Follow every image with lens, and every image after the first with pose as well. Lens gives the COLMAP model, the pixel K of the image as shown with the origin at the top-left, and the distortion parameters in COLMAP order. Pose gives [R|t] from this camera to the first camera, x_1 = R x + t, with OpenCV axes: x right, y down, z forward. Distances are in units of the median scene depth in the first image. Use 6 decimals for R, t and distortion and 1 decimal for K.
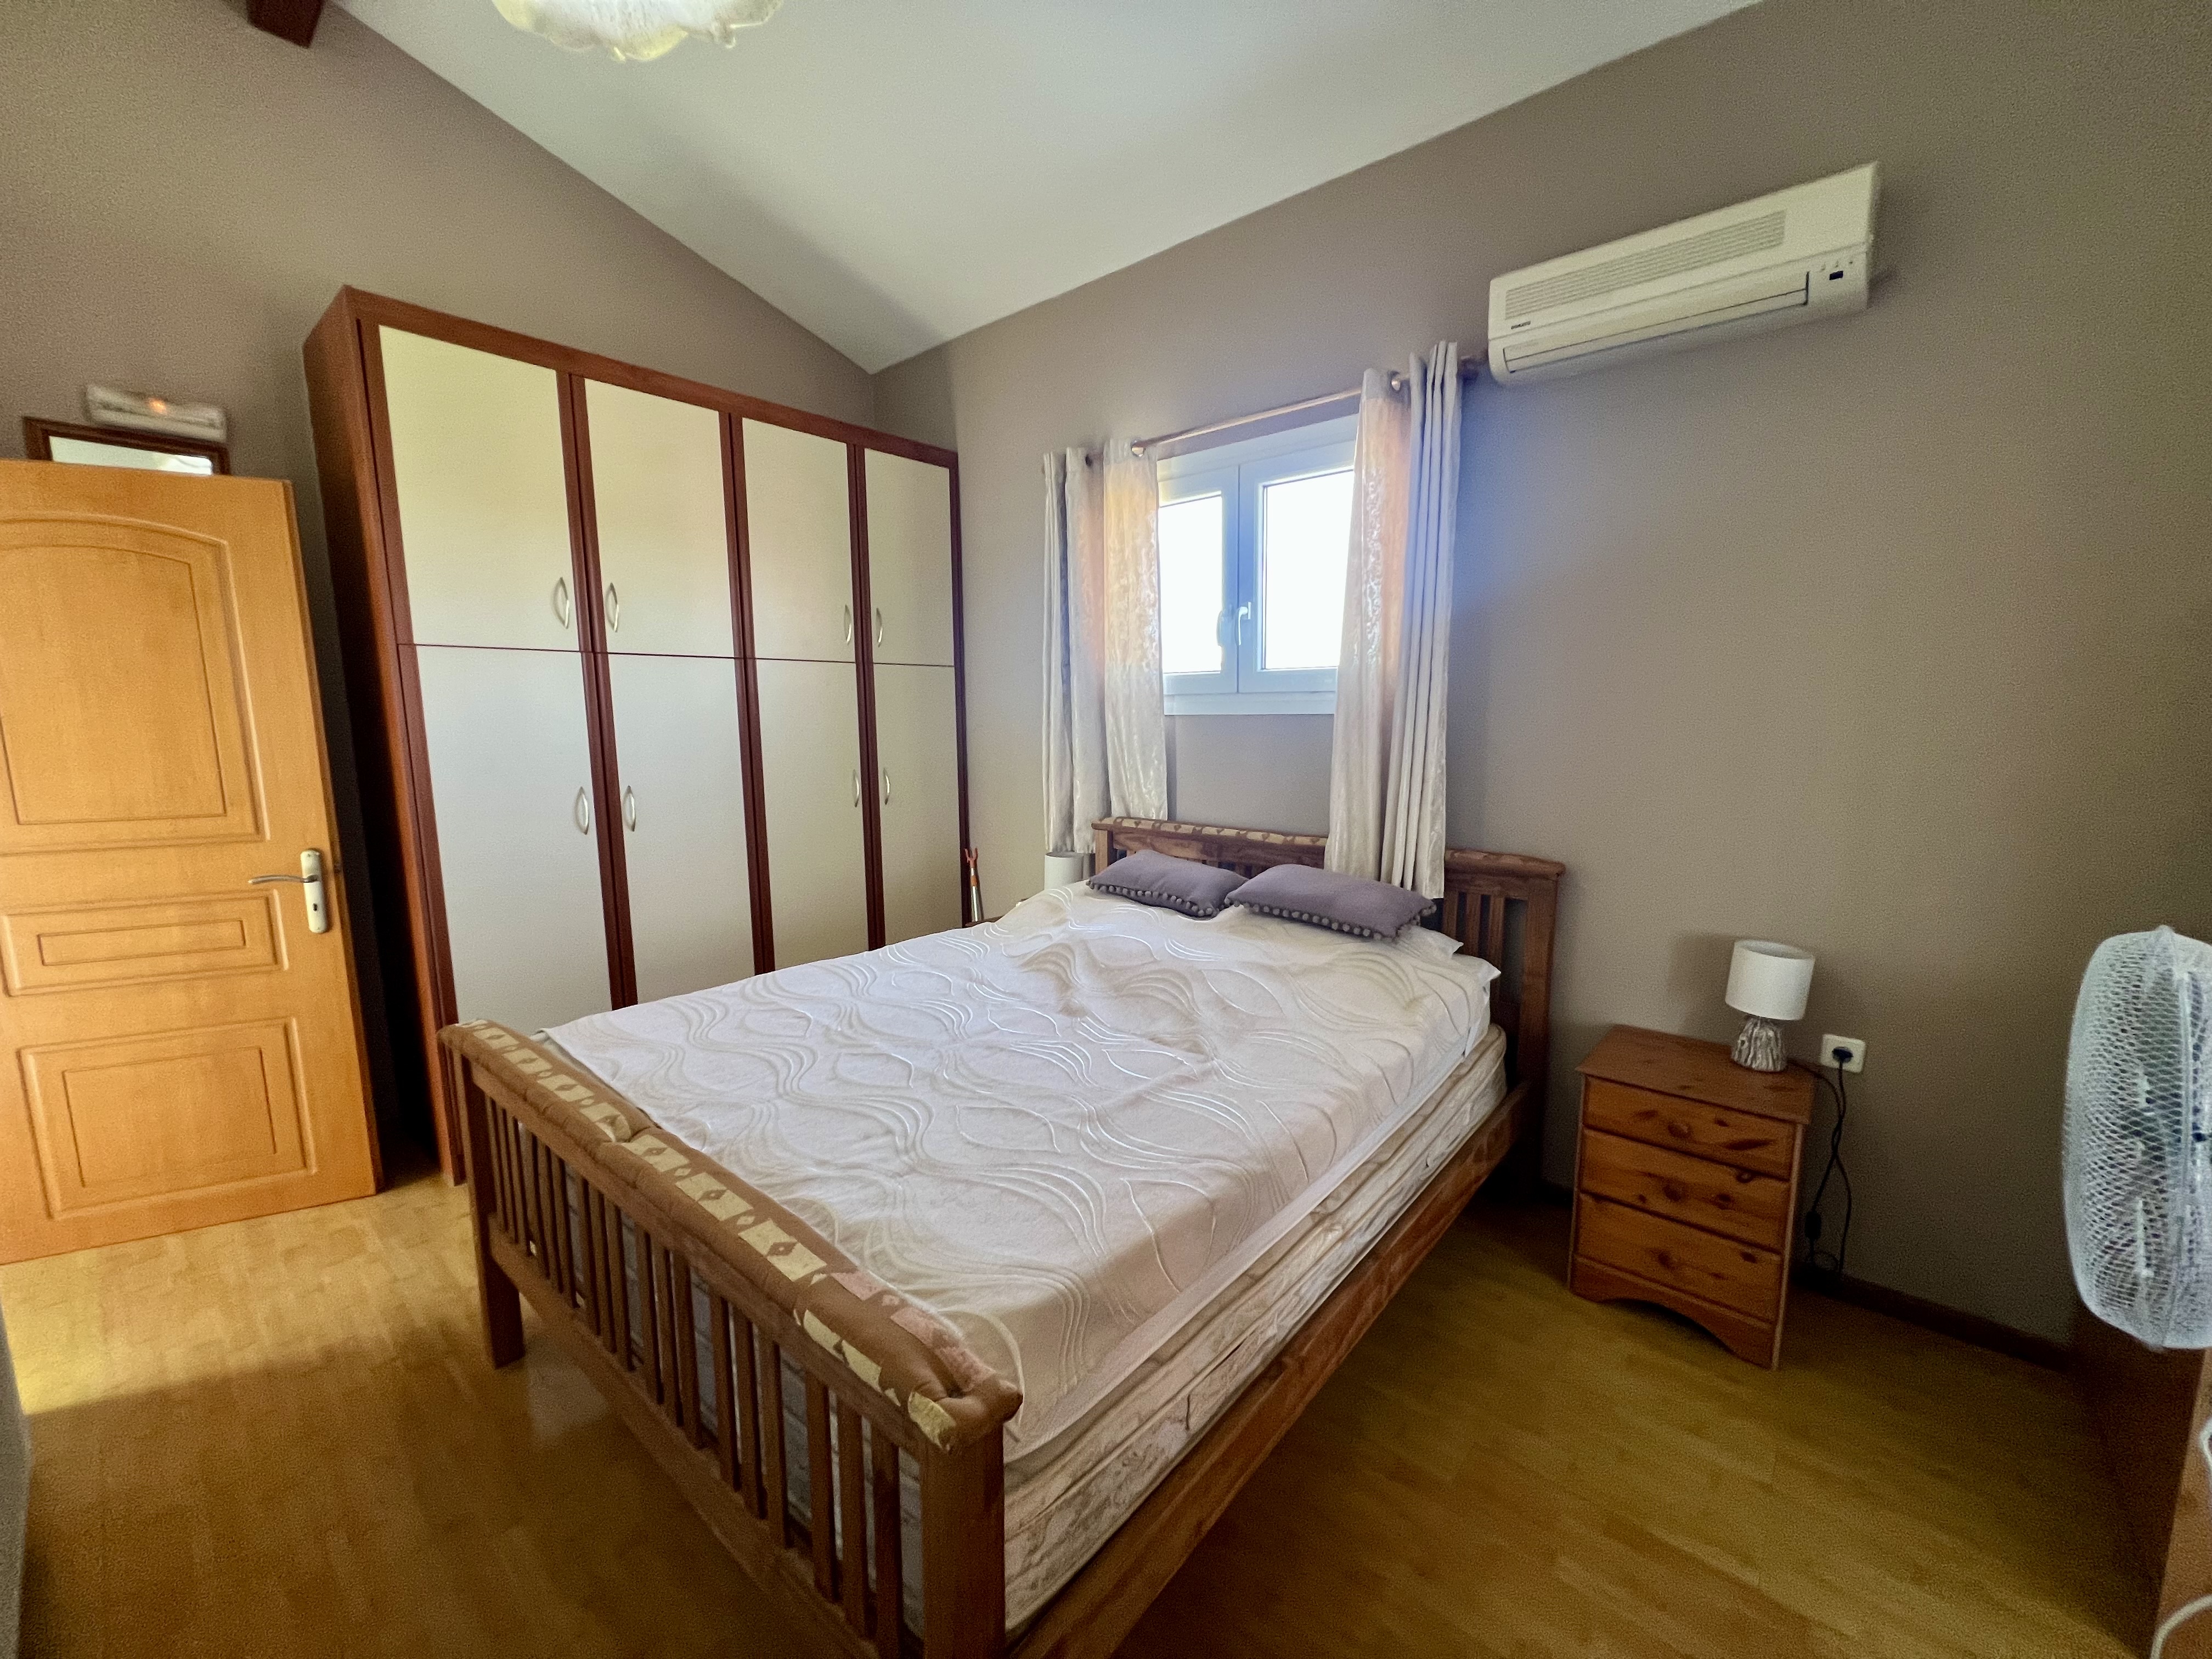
lens RADIAL K [[888.2, 0, 1106.0], [0, 888.2, 829.5], [0, 0, 1]] dist [0.000024, 0.000036]
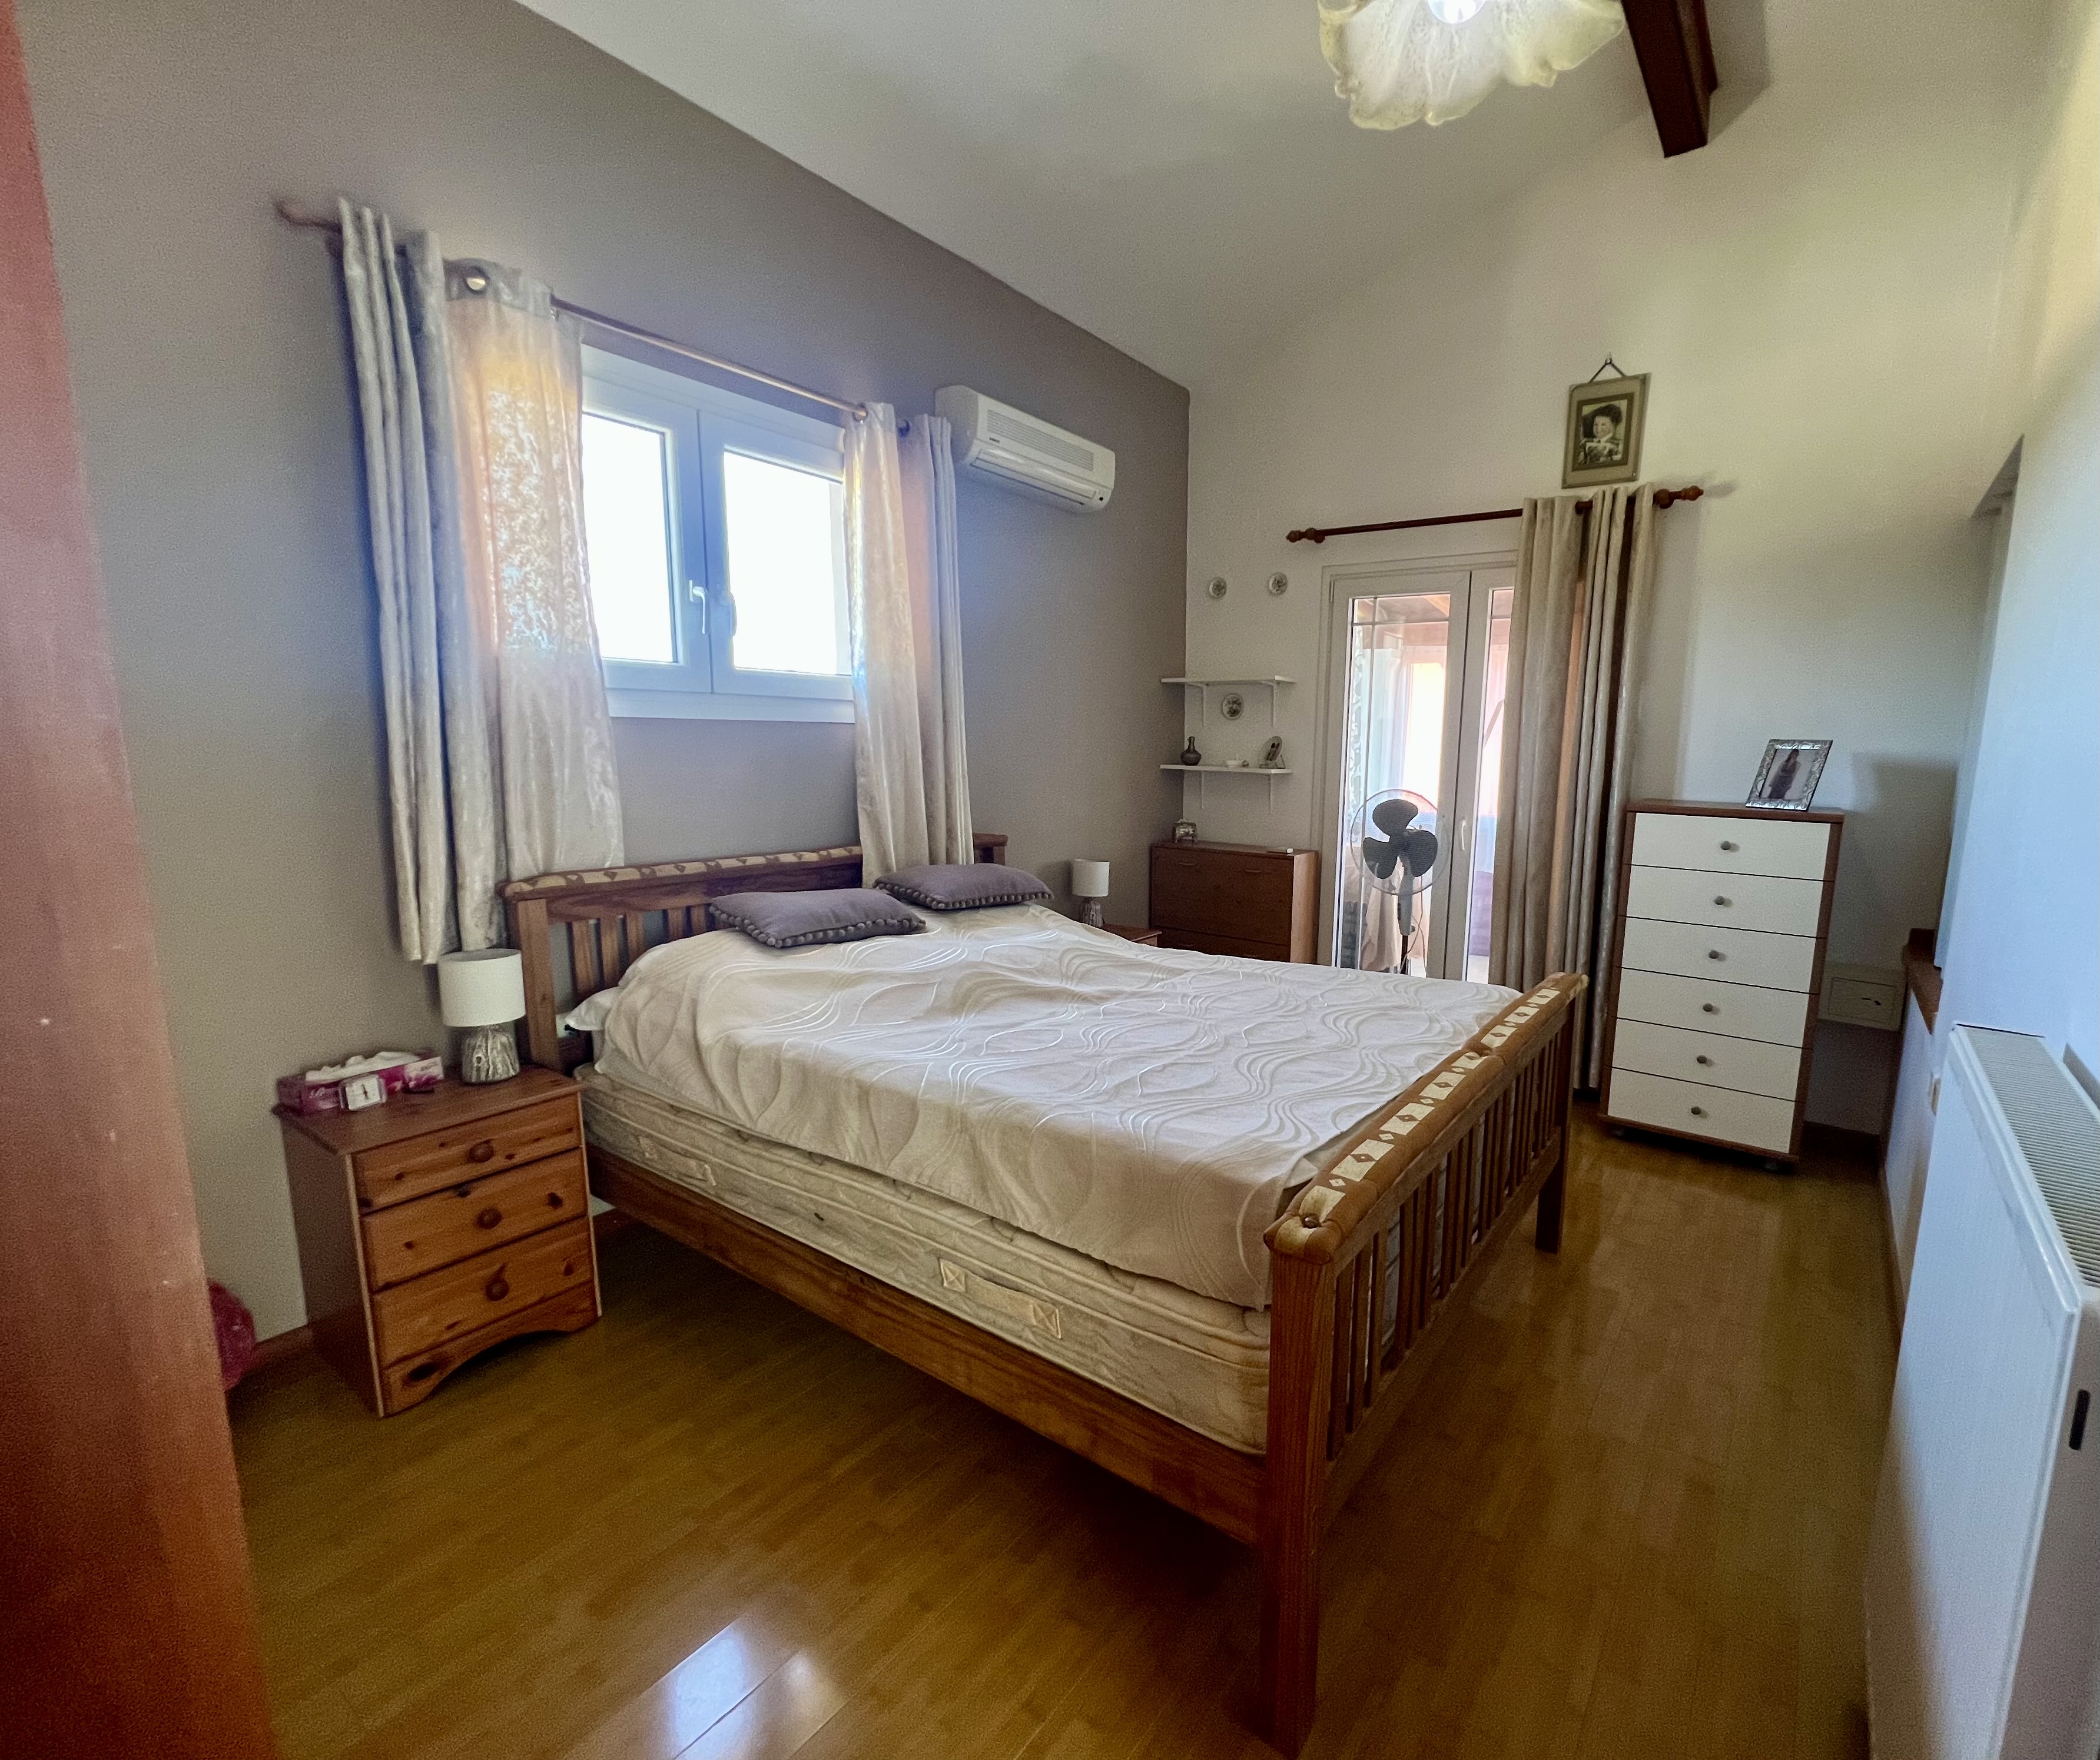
lens RADIAL K [[958.1, 0, 1211.0], [0, 958.1, 885.6], [0, 0, 1]] dist [0.001055, 0.000139]
pose [[-0.143779, -0.156415, 0.977170, -0.822741], [0.106552, 0.979243, 0.172425, -0.084719], [-0.983857, 0.128911, -0.124129, 0.688839]]
